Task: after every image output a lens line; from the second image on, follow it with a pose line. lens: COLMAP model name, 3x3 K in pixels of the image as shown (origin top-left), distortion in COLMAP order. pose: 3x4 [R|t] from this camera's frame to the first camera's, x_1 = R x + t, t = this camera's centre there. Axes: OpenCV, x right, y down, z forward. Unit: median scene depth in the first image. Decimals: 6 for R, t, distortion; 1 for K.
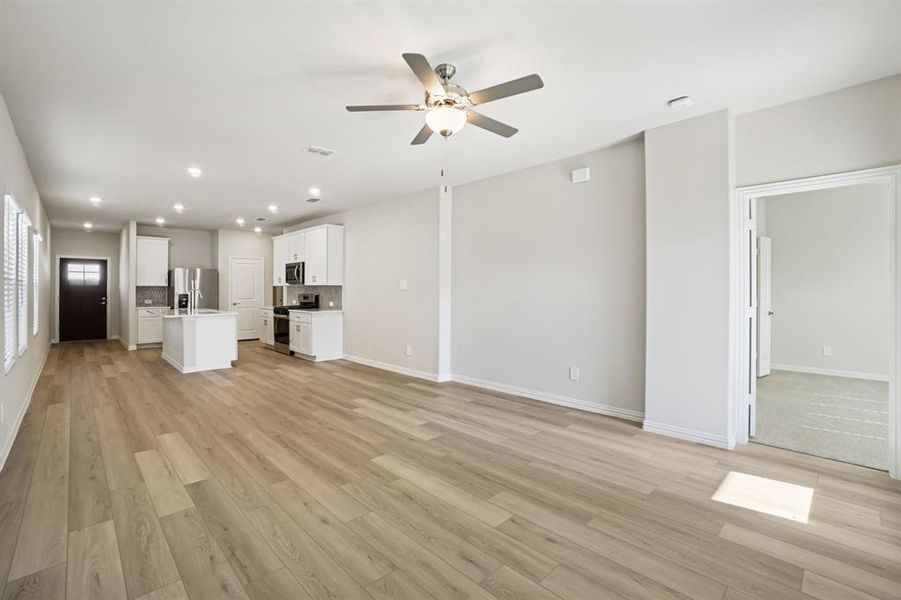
lens RADIAL K [[403.4, 0, 445.6], [0, 403.4, 289.2], [0, 0, 1]] dist [-0.060249, 0.021702]
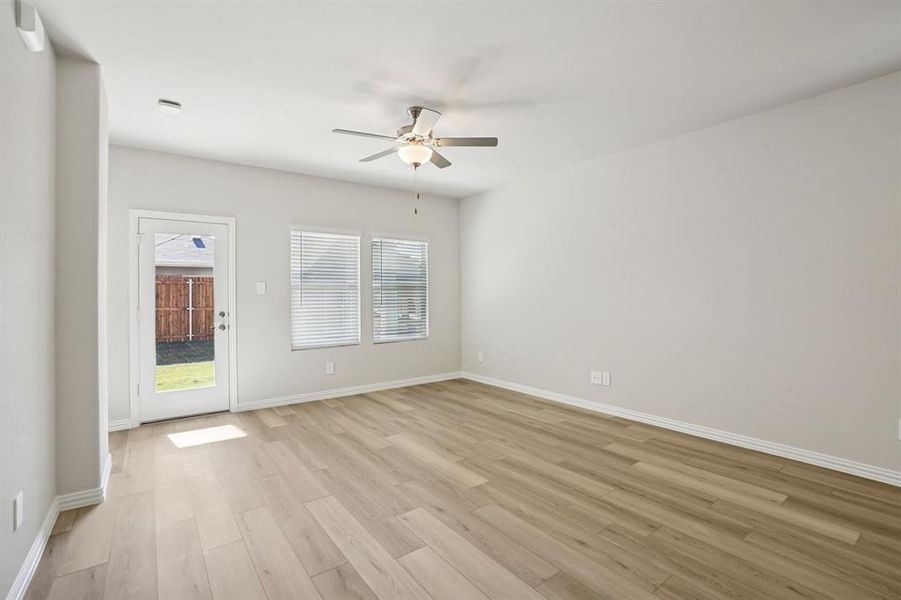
lens RADIAL K [[409.9, 0, 431.6], [0, 409.9, 296.2], [0, 0, 1]] dist [-0.057546, 0.019631]
pose [[-0.987844, 0.006812, 0.155302, -0.082232], [0.007713, 0.999957, 0.005199, 0.000113], [-0.155259, 0.006333, -0.987853, 0.770198]]
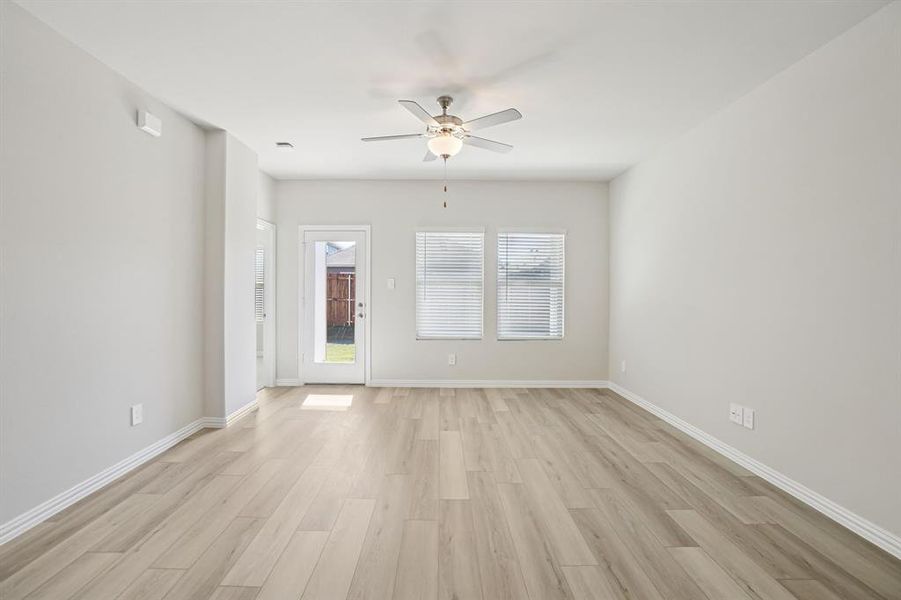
lens RADIAL K [[394.9, 0, 435.0], [0, 394.9, 296.5], [0, 0, 1]] dist [-0.041744, 0.000749]
pose [[-0.708731, -0.014076, 0.705339, -0.278084], [-0.006008, 0.999885, 0.013917, 0.001629], [-0.705454, 0.005626, -0.708734, 0.641943]]
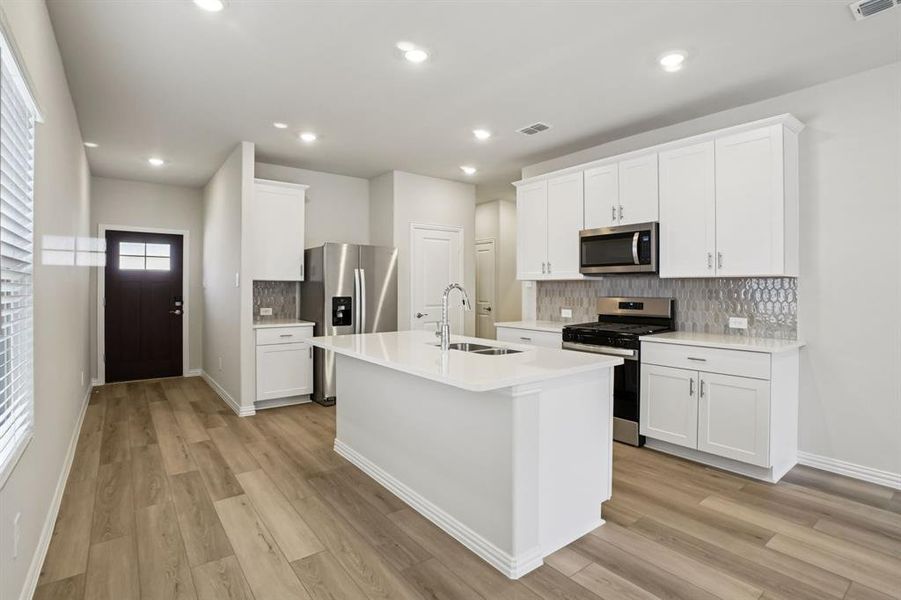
lens RADIAL K [[436.1, 0, 459.0], [0, 436.1, 288.8], [0, 0, 1]] dist [-0.033544, 0.001026]
pose [[0.995543, 0.000291, -0.094307, -0.549079], [-0.000197, 0.999999, 0.001004, 0.002004], [0.094308, -0.000981, 0.995543, 0.557648]]
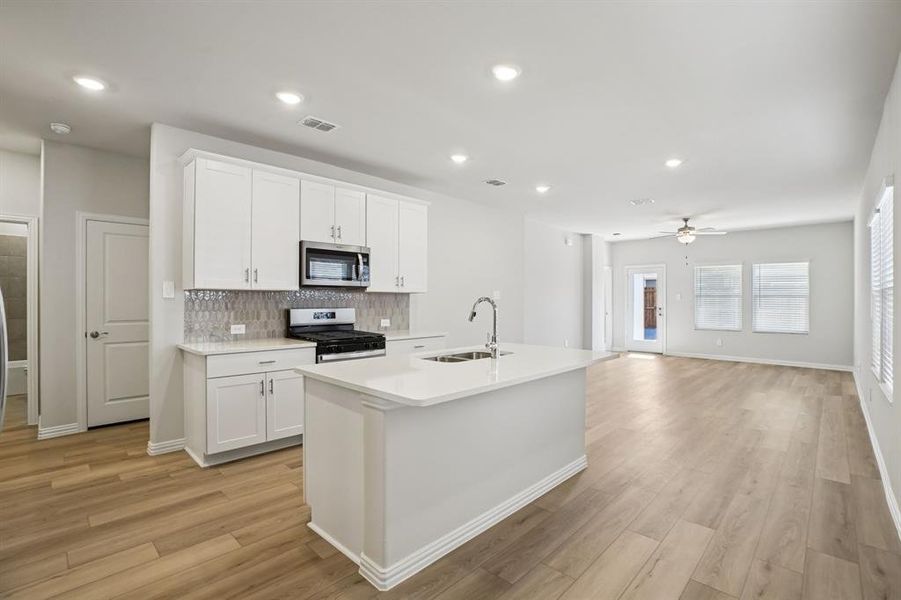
lens RADIAL K [[409.9, 0, 431.6], [0, 409.9, 296.2], [0, 0, 1]] dist [-0.057546, 0.019631]
pose [[-0.010890, 0.008219, 0.999907, -0.956412], [-0.003504, 0.999960, -0.008258, 0.000860], [-0.999935, -0.003594, -0.010861, 0.974197]]
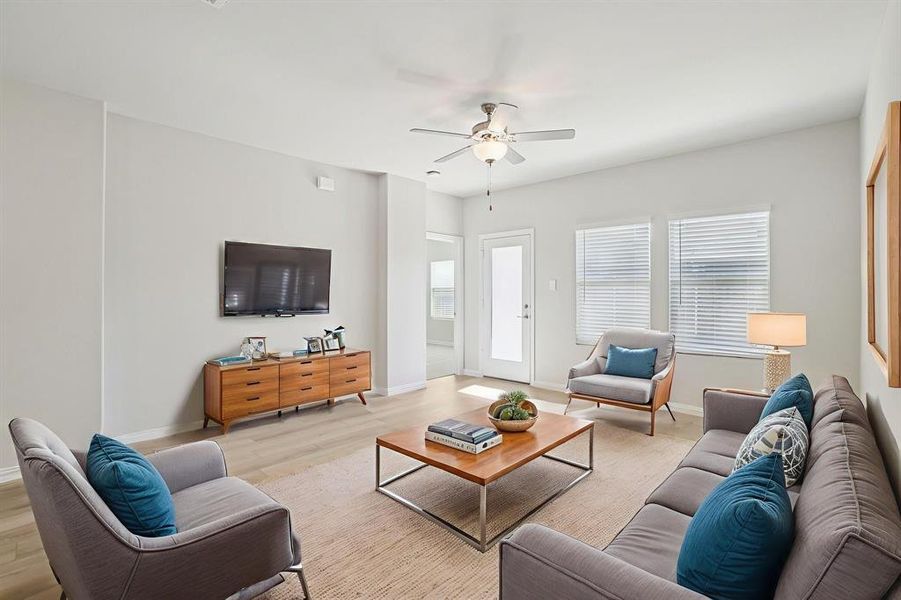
lens RADIAL K [[401.5, 0, 449.5], [0, 401.5, 297.2], [0, 0, 1]] dist [-0.057066, 0.020019]
pose [[-0.037511, -0.010722, 0.999239, -0.417761], [-0.000433, 0.999943, 0.010713, 0.002386], [-0.999296, -0.000031, -0.037514, 0.407409]]
